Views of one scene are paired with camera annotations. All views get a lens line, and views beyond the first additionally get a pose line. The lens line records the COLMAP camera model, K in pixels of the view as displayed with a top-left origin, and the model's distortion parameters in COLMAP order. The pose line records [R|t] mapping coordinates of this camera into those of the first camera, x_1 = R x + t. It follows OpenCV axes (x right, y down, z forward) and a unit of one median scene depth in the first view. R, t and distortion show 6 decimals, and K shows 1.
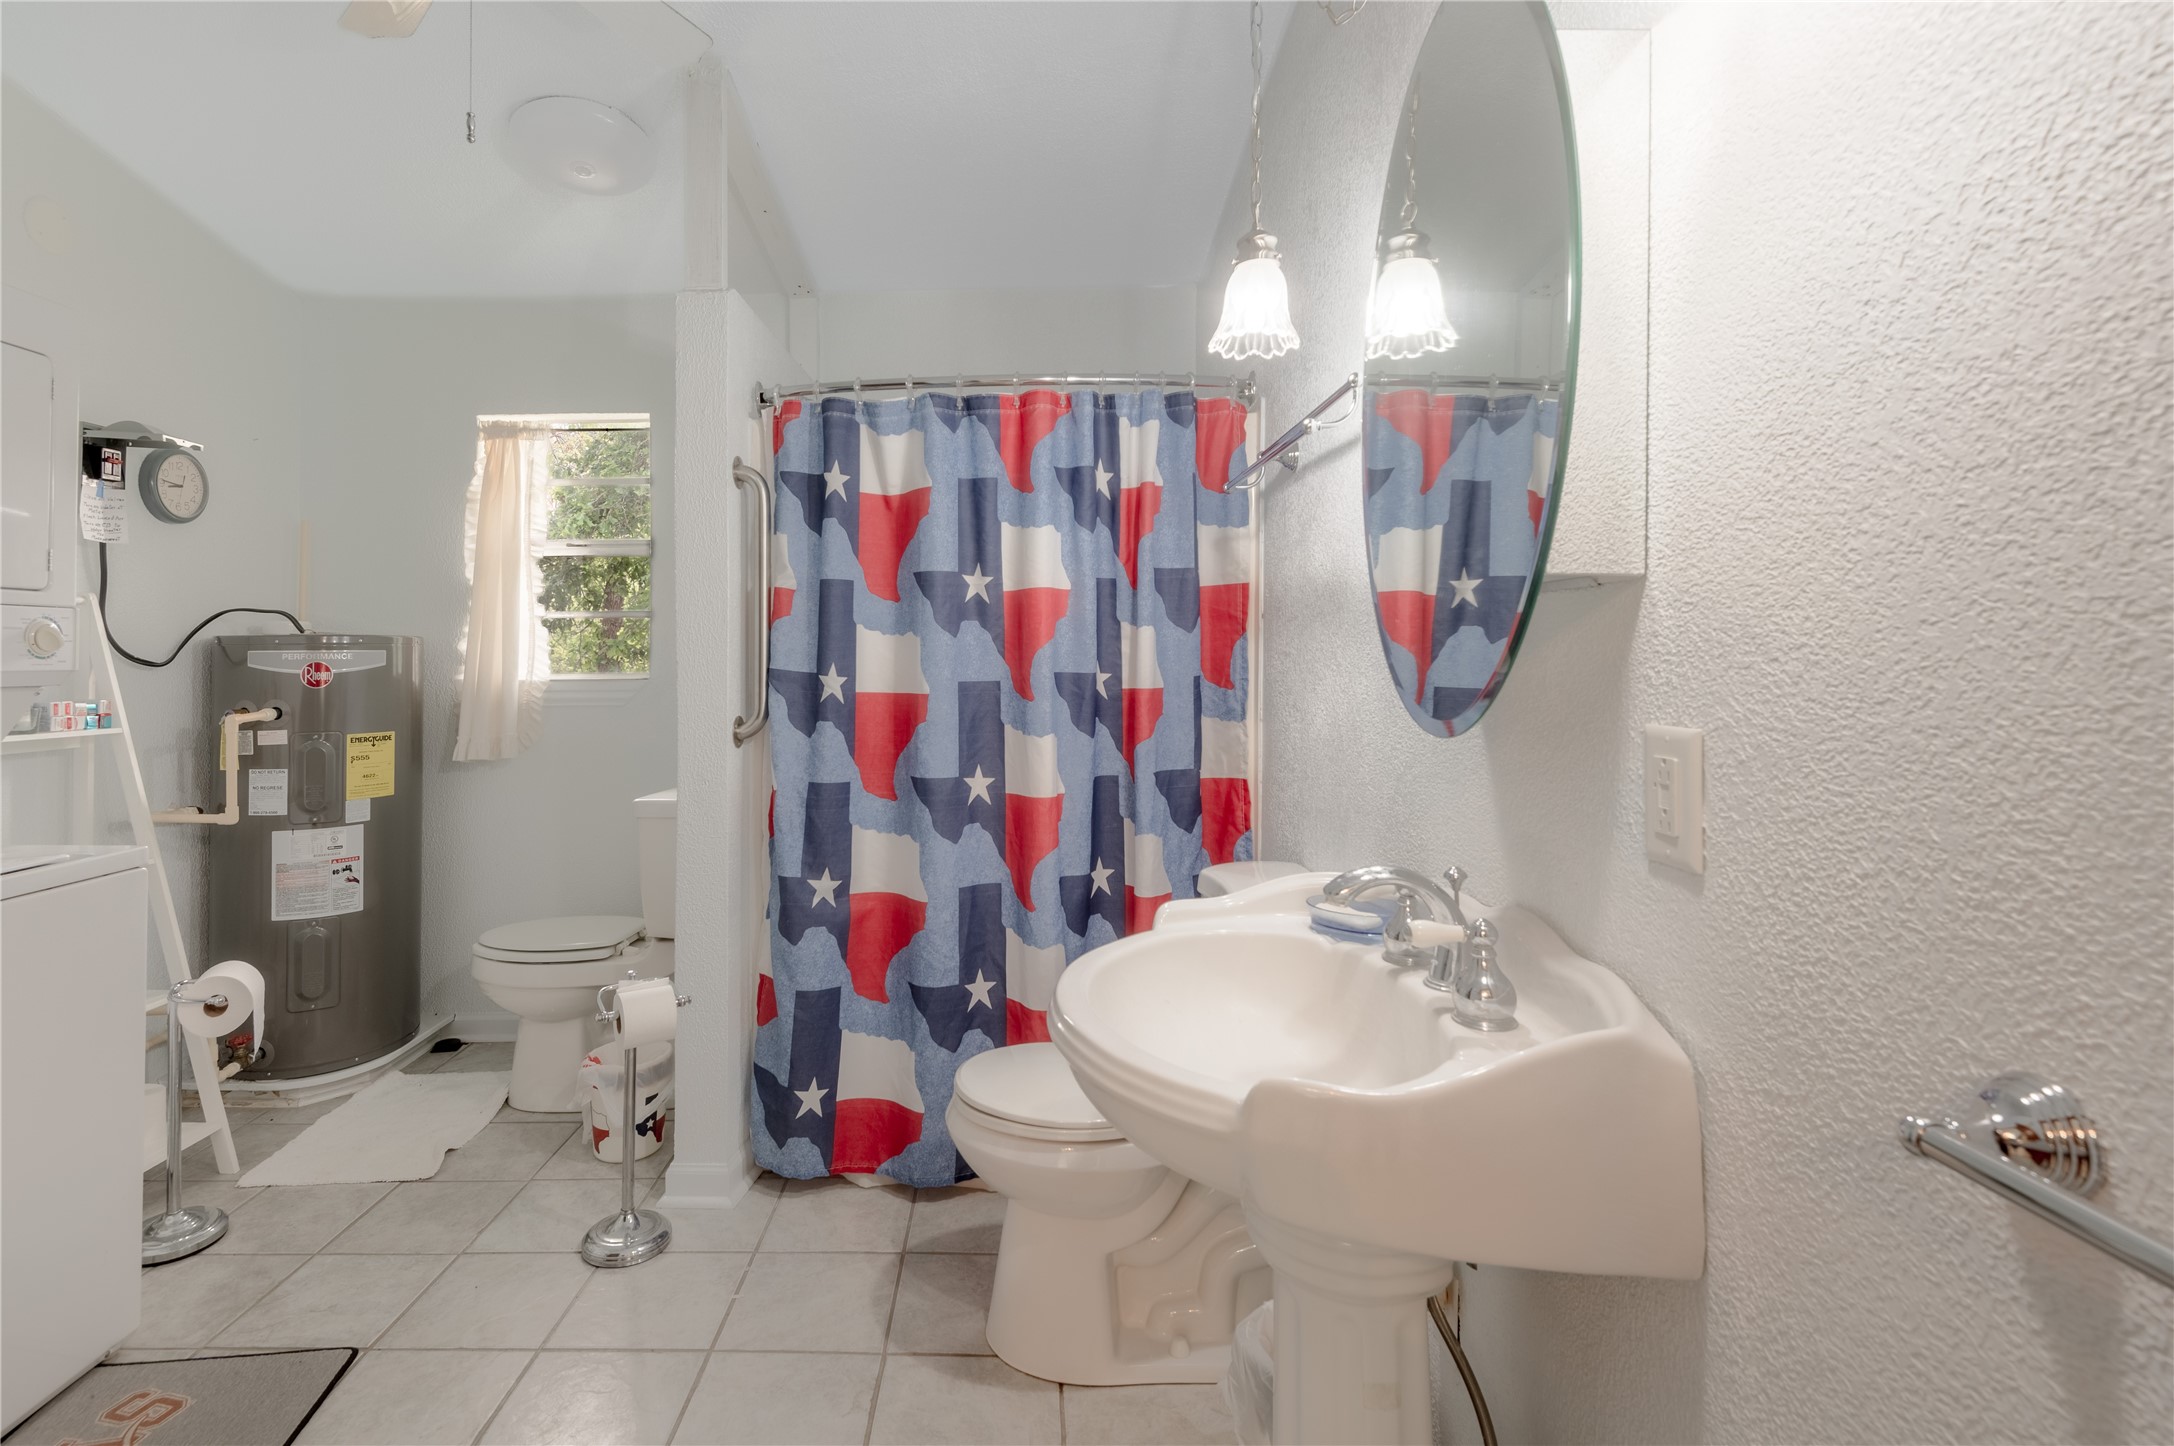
lens RADIAL K [[1003.4, 0, 995.3], [0, 1003.4, 654.7], [0, 0, 1]] dist [0.021365, -0.015995]
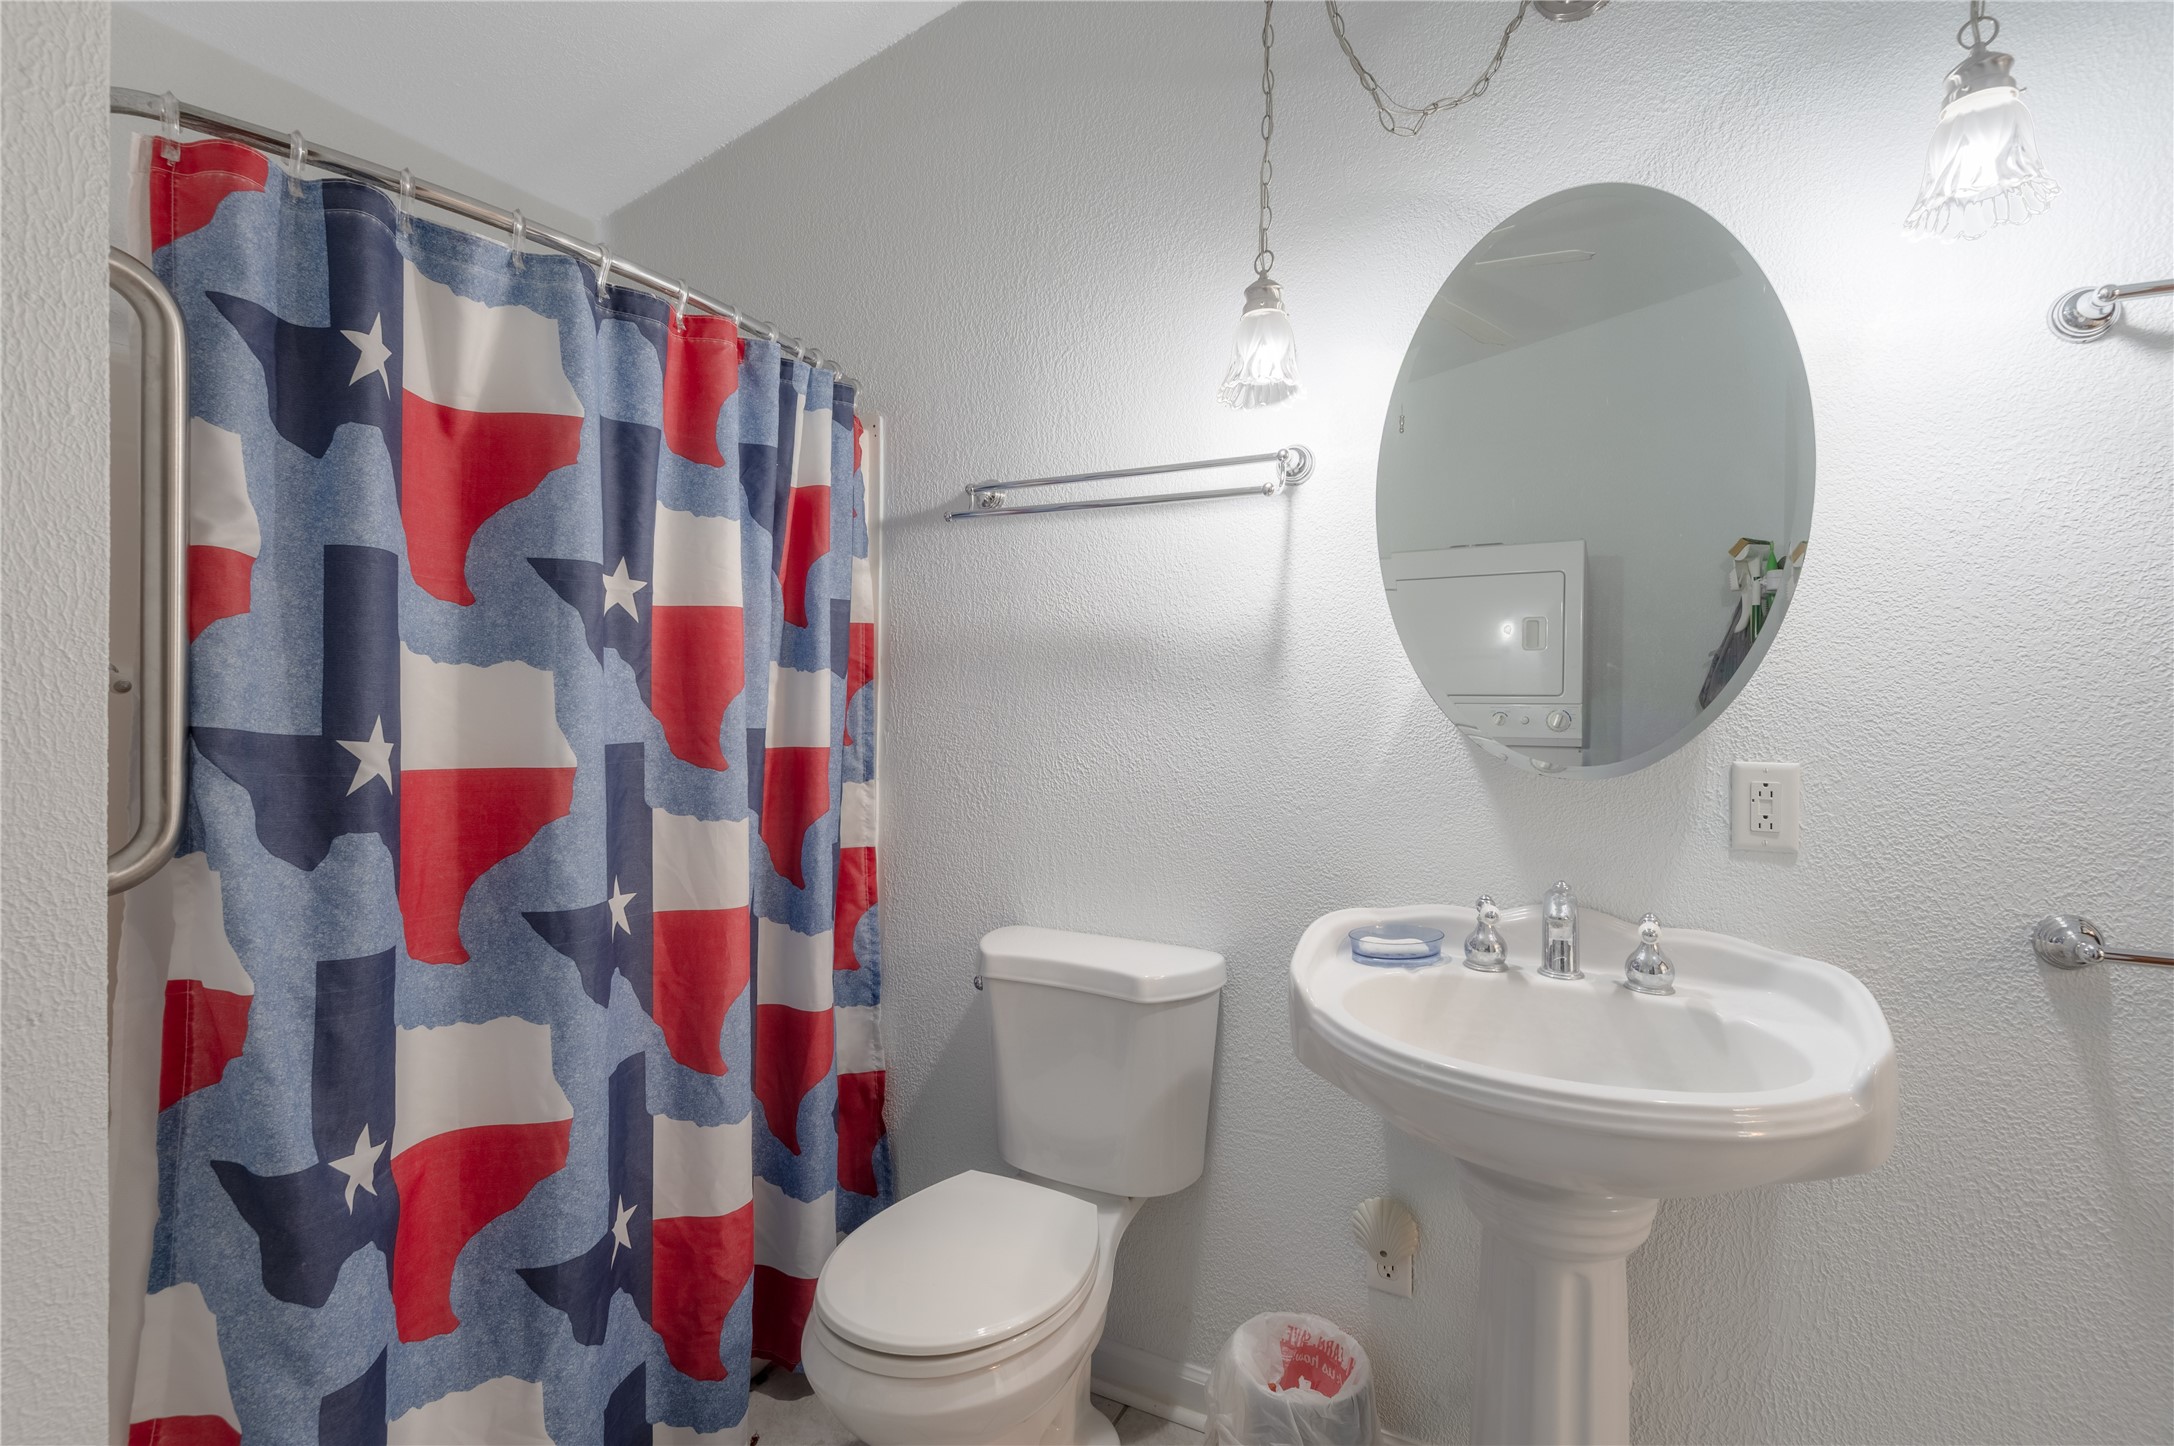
lens RADIAL K [[1003.4, 0, 1021.5], [0, 1003.4, 717.8], [0, 0, 1]] dist [0.021365, -0.015995]
pose [[0.461092, -0.004950, 0.887339, -0.462703], [-0.012709, 0.999845, 0.012182, -0.000905], [-0.887261, -0.016894, 0.460958, 0.481184]]
